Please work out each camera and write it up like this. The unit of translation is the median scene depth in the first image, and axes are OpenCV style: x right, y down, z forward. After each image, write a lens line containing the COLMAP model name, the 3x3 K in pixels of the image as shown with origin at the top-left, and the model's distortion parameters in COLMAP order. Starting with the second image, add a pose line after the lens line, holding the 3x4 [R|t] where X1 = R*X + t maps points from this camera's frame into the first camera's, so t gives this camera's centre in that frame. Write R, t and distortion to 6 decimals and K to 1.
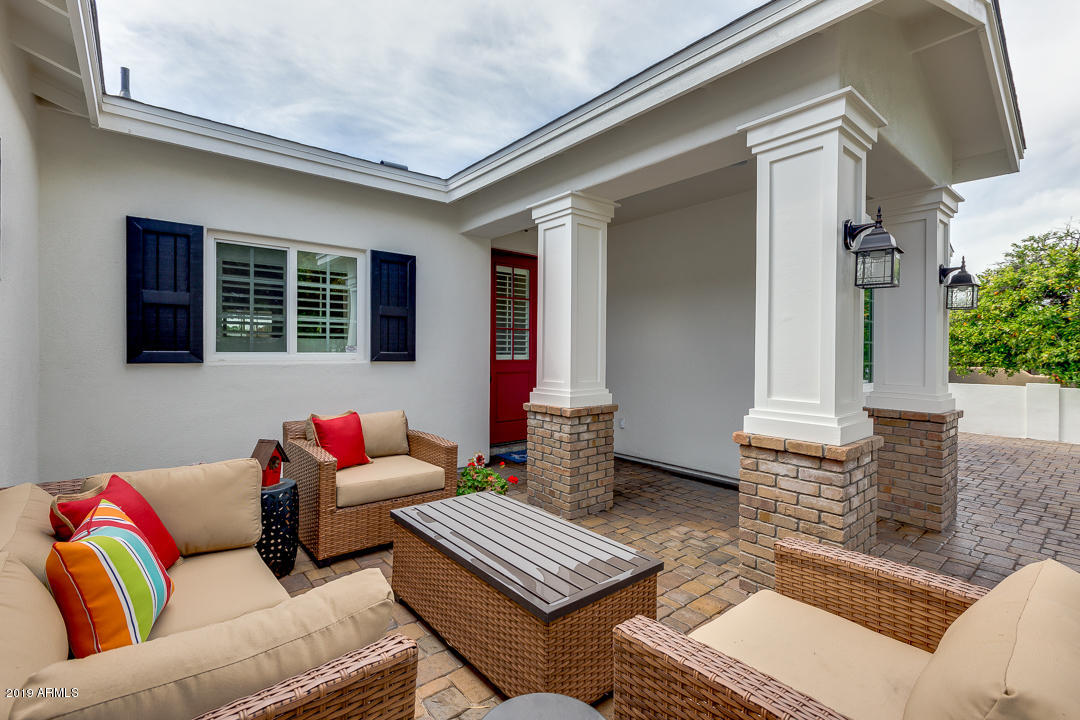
lens RADIAL K [[481.5, 0, 536.8], [0, 481.5, 355.1], [0, 0, 1]] dist [0.001013, -0.000914]
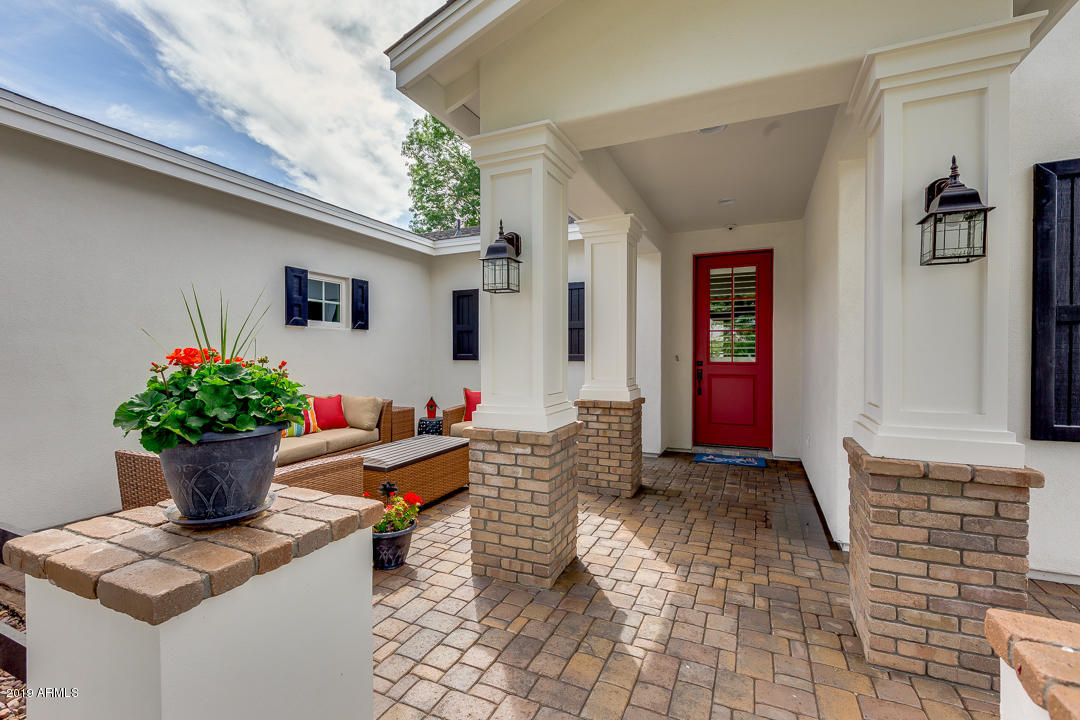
lens RADIAL K [[481.5, 0, 538.1], [0, 481.5, 359.5], [0, 0, 1]] dist [0.001013, -0.000914]
pose [[0.436568, 0.002952, -0.899666, 1.082294], [-0.003631, 0.999992, 0.001519, 0.007781], [0.899664, 0.002604, 0.436576, 0.365404]]
